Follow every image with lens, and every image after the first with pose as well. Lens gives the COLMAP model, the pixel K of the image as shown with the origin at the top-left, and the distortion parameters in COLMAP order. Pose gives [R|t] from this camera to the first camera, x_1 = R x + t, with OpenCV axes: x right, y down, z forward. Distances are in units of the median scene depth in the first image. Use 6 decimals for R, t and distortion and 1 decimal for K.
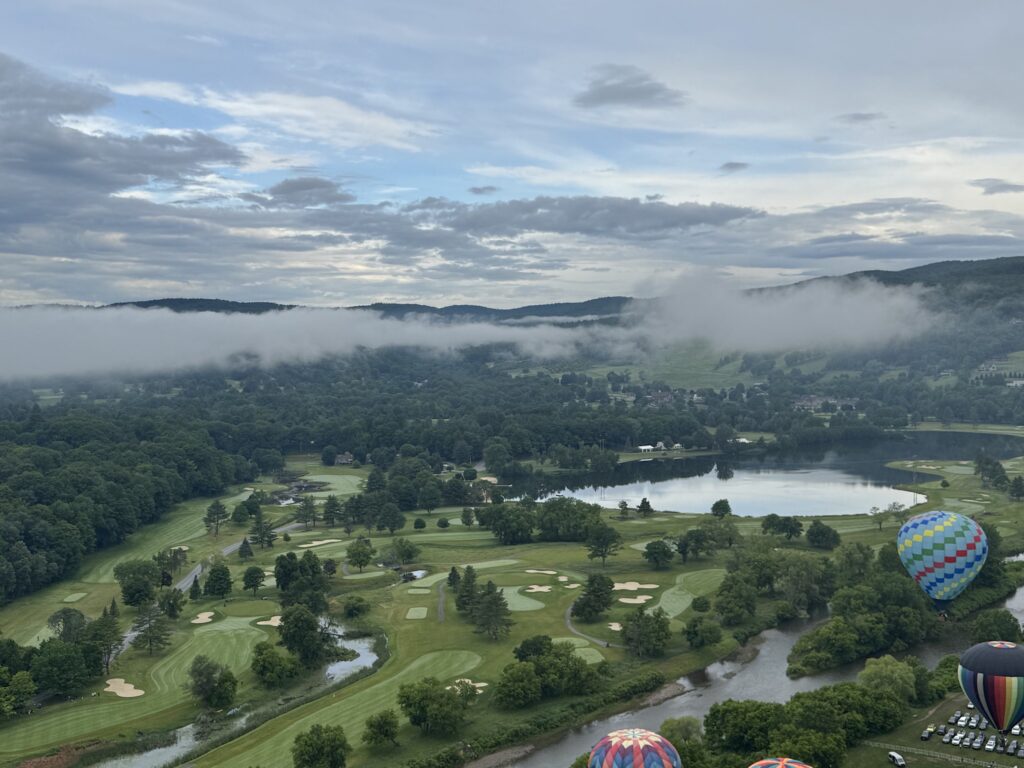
lens RADIAL K [[1206.7, 0, 512.0], [0, 1206.7, 384.0], [0, 0, 1]] dist [0.214164, -0.502257]
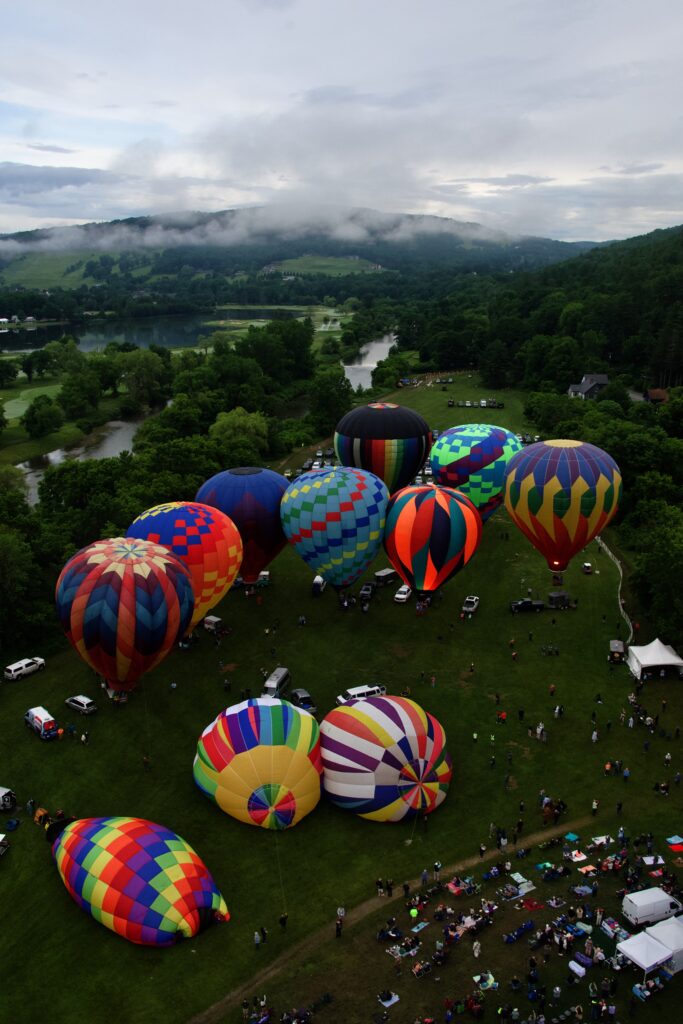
lens RADIAL K [[896.1, 0, 341.5], [0, 896.1, 512.0], [0, 0, 1]] dist [-0.158105, 0.140037]
pose [[0.895623, -0.097577, 0.433979, 0.039391], [-0.000594, 0.975379, 0.220533, 0.077909], [-0.444813, -0.197772, 0.873514, 0.190409]]
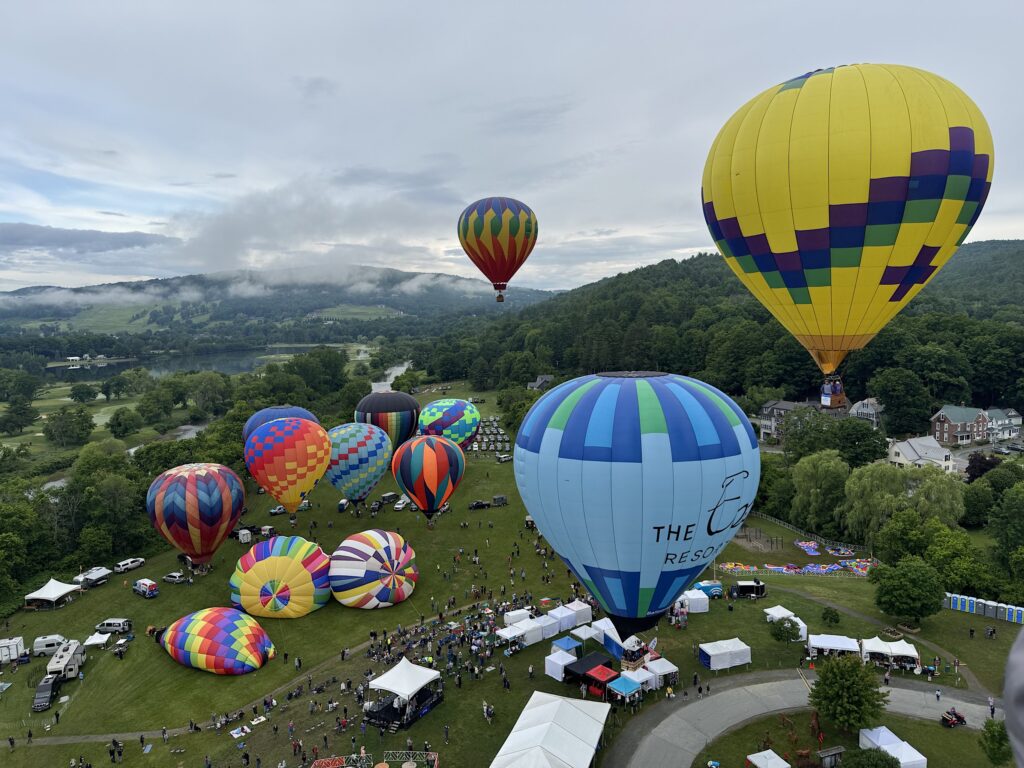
lens RADIAL K [[714.3, 0, 518.4], [0, 714.3, 385.5], [0, 0, 1]] dist [0.075908, -0.118886]
pose [[0.790750, -0.057340, 0.609448, 0.020565], [0.029539, 0.998018, 0.055571, 0.086995], [-0.611426, -0.025940, 0.790876, 0.134203]]
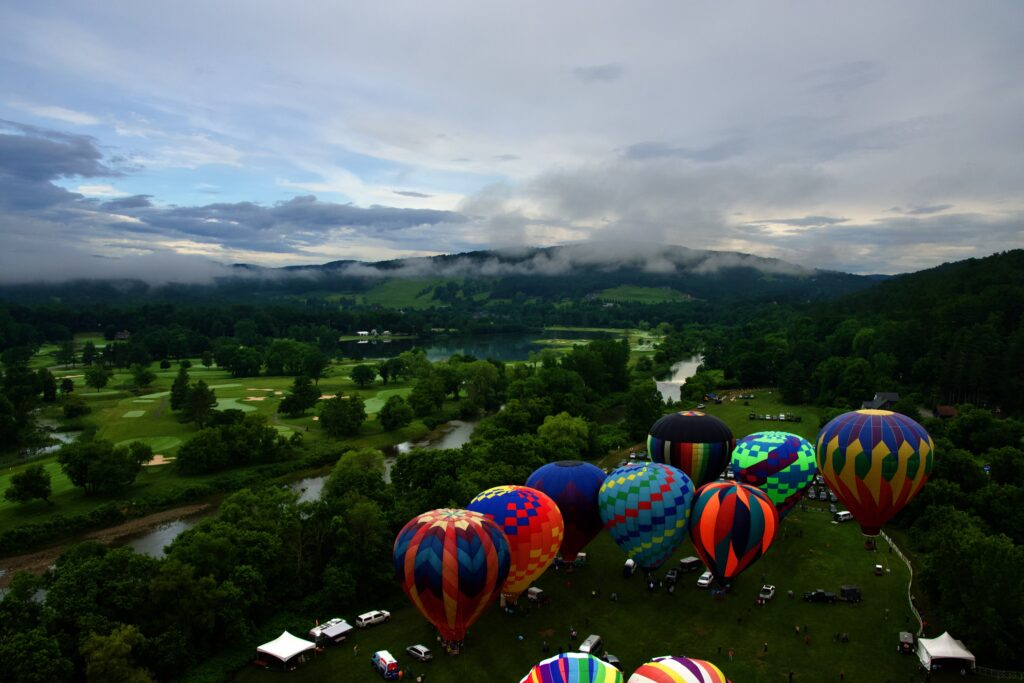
lens RADIAL K [[802.4, 0, 508.1], [0, 802.4, 340.0], [0, 0, 1]] dist [-0.139117, 0.092875]
pose [[0.960817, 0.016511, 0.276692, 0.034024], [-0.020150, 0.999744, 0.010314, 0.079264], [-0.276451, -0.015485, 0.960903, 0.180862]]
